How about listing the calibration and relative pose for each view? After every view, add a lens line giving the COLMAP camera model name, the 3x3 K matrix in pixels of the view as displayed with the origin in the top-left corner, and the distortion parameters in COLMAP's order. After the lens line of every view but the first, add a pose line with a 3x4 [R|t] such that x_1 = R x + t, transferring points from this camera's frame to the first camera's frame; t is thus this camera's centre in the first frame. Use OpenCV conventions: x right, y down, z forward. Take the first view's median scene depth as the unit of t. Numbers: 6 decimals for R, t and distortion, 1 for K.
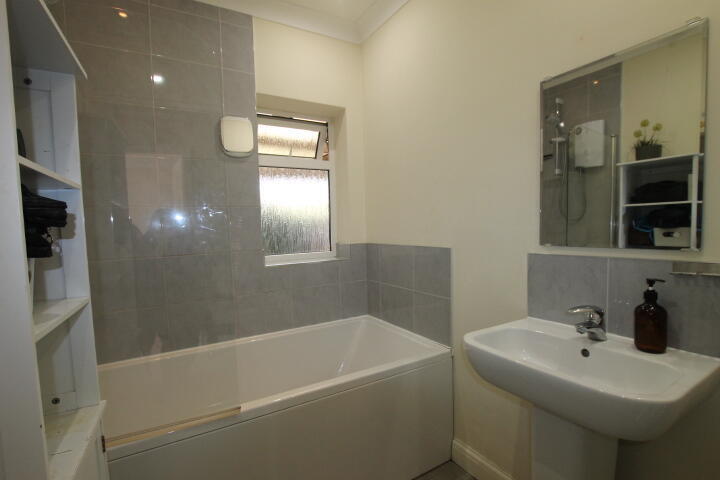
lens RADIAL K [[337.0, 0, 361.8], [0, 337.0, 249.3], [0, 0, 1]] dist [-0.027874, 0.000998]
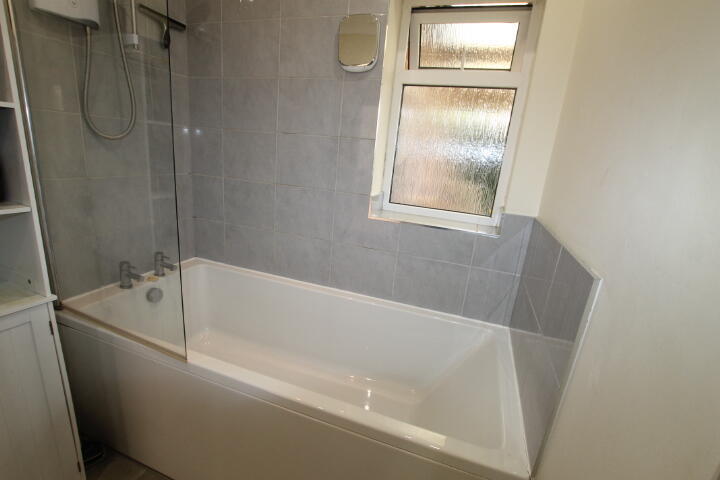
lens RADIAL K [[337.0, 0, 361.8], [0, 337.0, 249.3], [0, 0, 1]] dist [-0.027874, 0.000998]
pose [[0.641036, 0.294932, -0.708581, 0.260670], [-0.160310, 0.954309, 0.252182, -0.065791], [0.750582, -0.048065, 0.659027, 0.389741]]
